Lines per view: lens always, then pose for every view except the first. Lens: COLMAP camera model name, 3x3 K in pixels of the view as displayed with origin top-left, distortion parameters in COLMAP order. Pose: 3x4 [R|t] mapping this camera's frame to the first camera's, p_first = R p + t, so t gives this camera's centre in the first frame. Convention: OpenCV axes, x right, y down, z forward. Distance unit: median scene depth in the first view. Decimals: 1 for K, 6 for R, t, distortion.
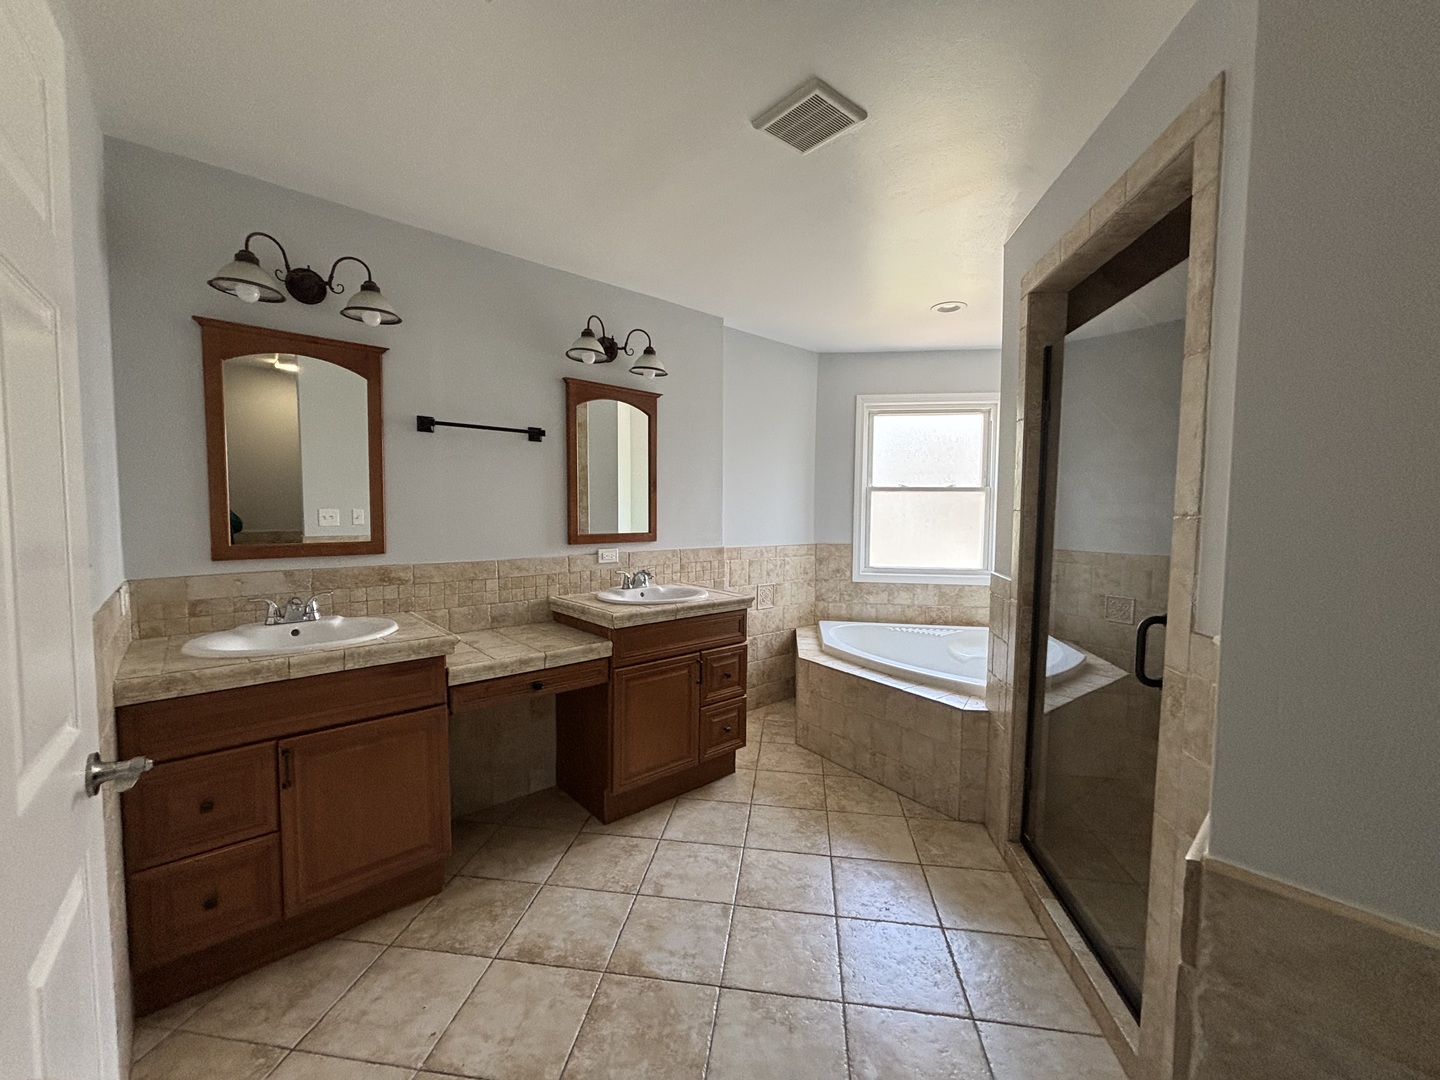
lens RADIAL K [[580.7, 0, 715.3], [0, 580.7, 540.9], [0, 0, 1]] dist [-0.002146, -0.000360]
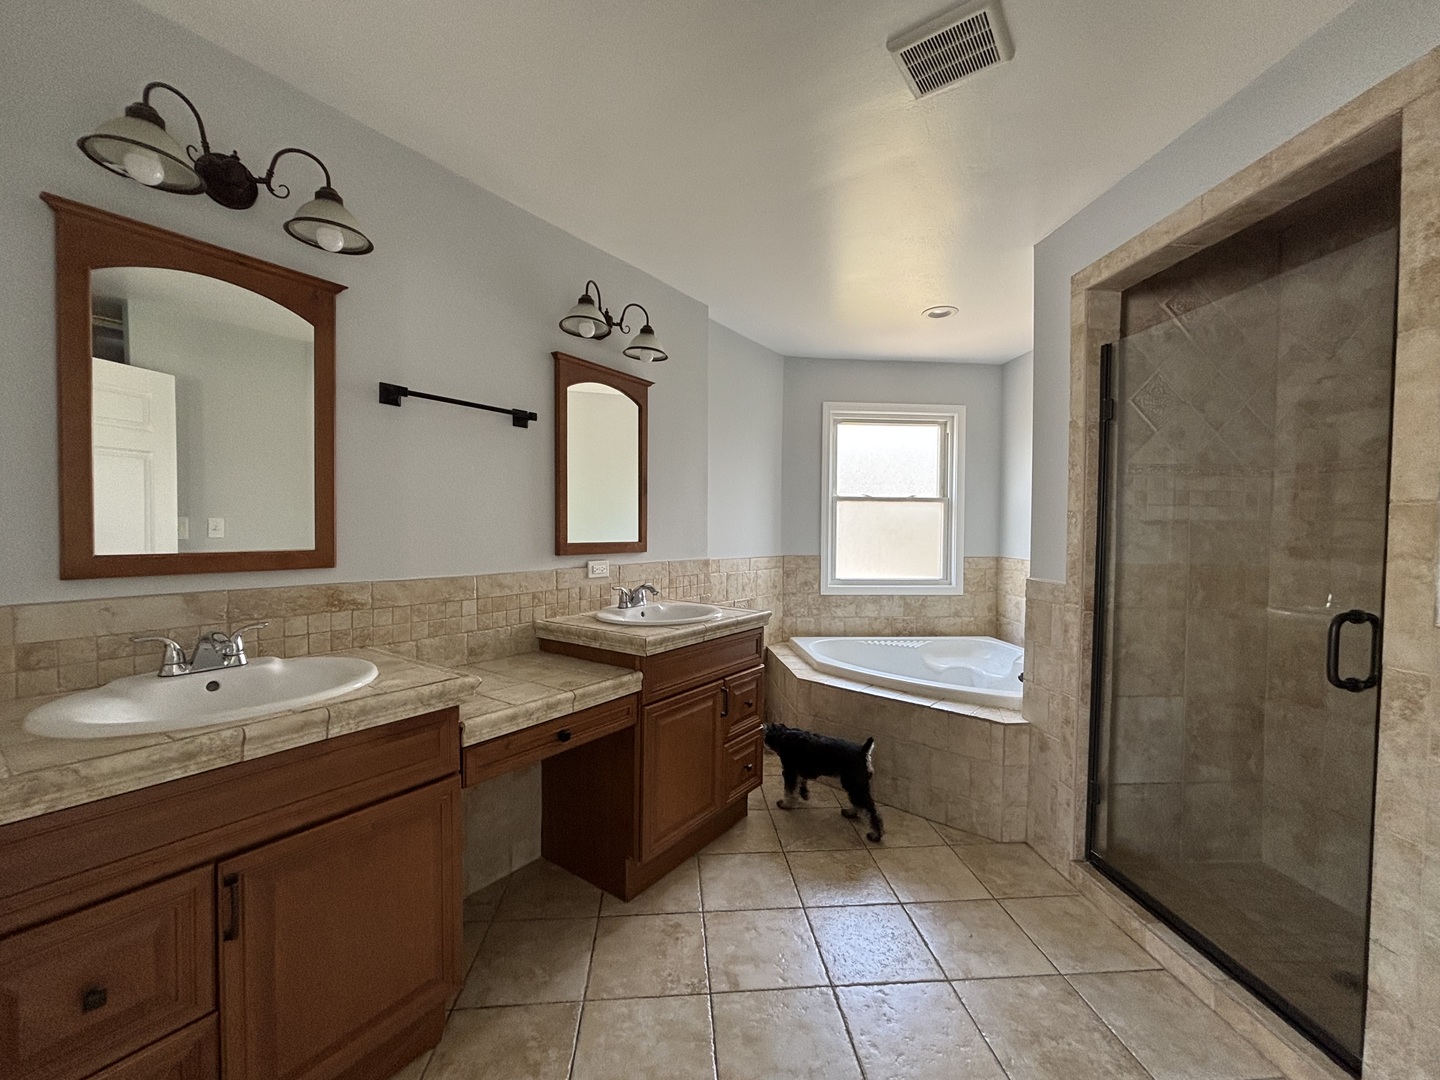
lens RADIAL K [[580.7, 0, 715.3], [0, 580.7, 541.6], [0, 0, 1]] dist [-0.002146, -0.000360]
pose [[0.973977, -0.005523, 0.226580, -0.259266], [0.012888, 0.999435, -0.031042, 0.017541], [-0.226281, 0.033154, 0.973498, 0.181389]]
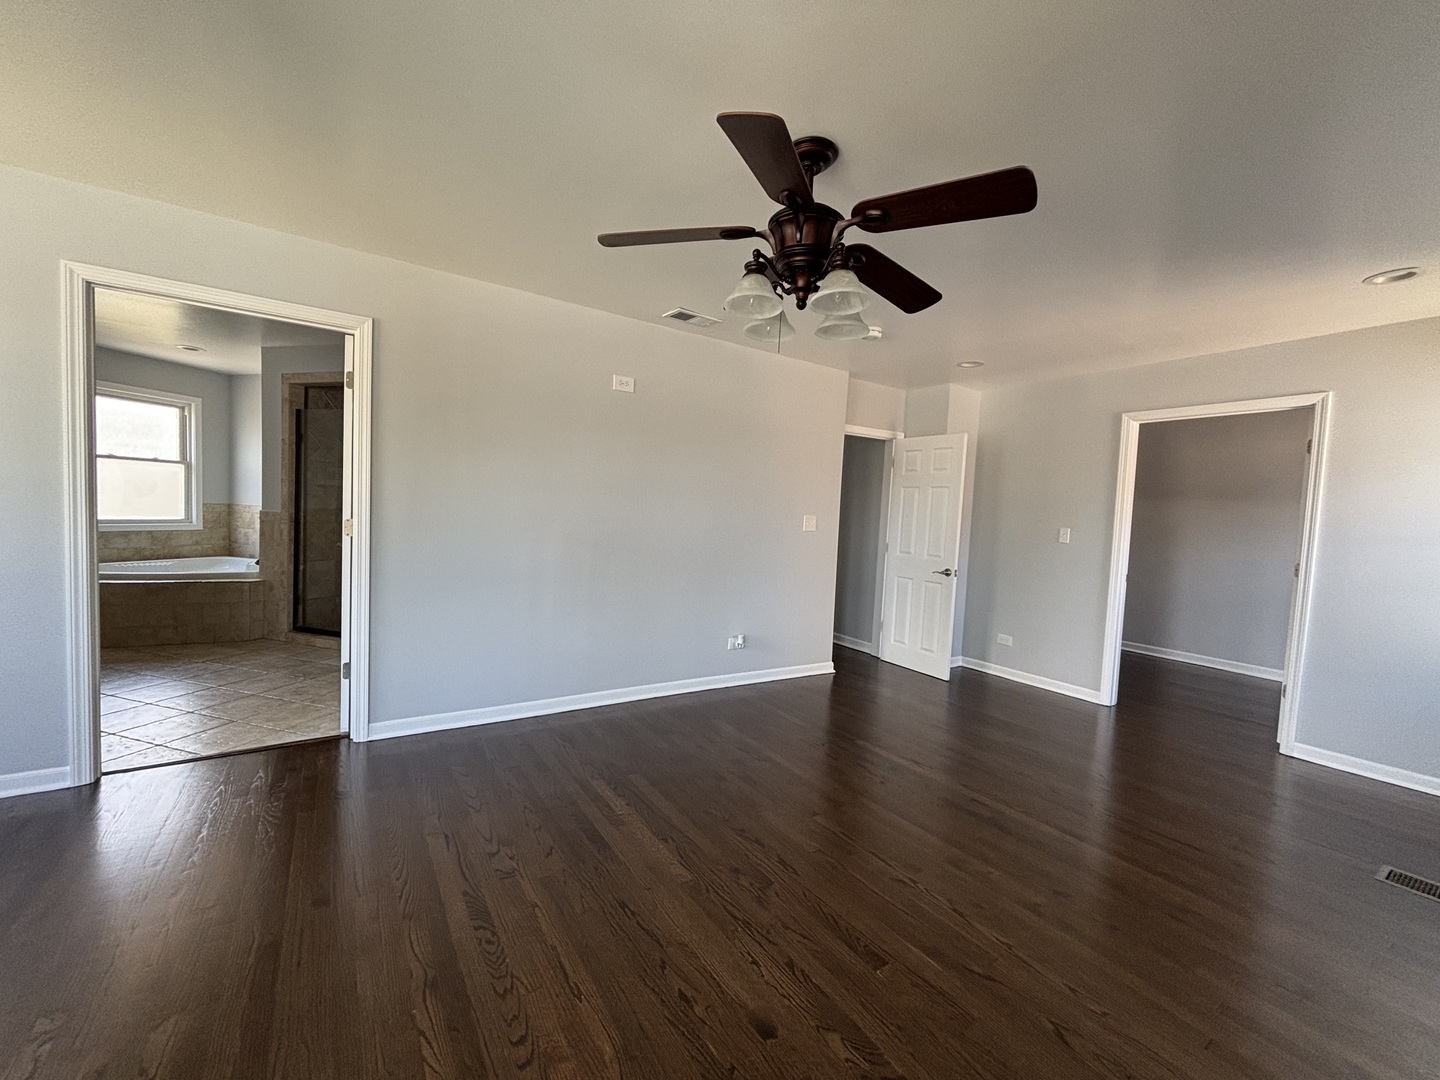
lens RADIAL K [[580.7, 0, 724.4], [0, 580.7, 539.6], [0, 0, 1]] dist [-0.002146, -0.000360]
pose [[0.132124, -0.052239, 0.989856, -1.320185], [0.014642, 0.998604, 0.050747, 0.079691], [-0.991125, 0.007789, 0.132705, -0.854246]]
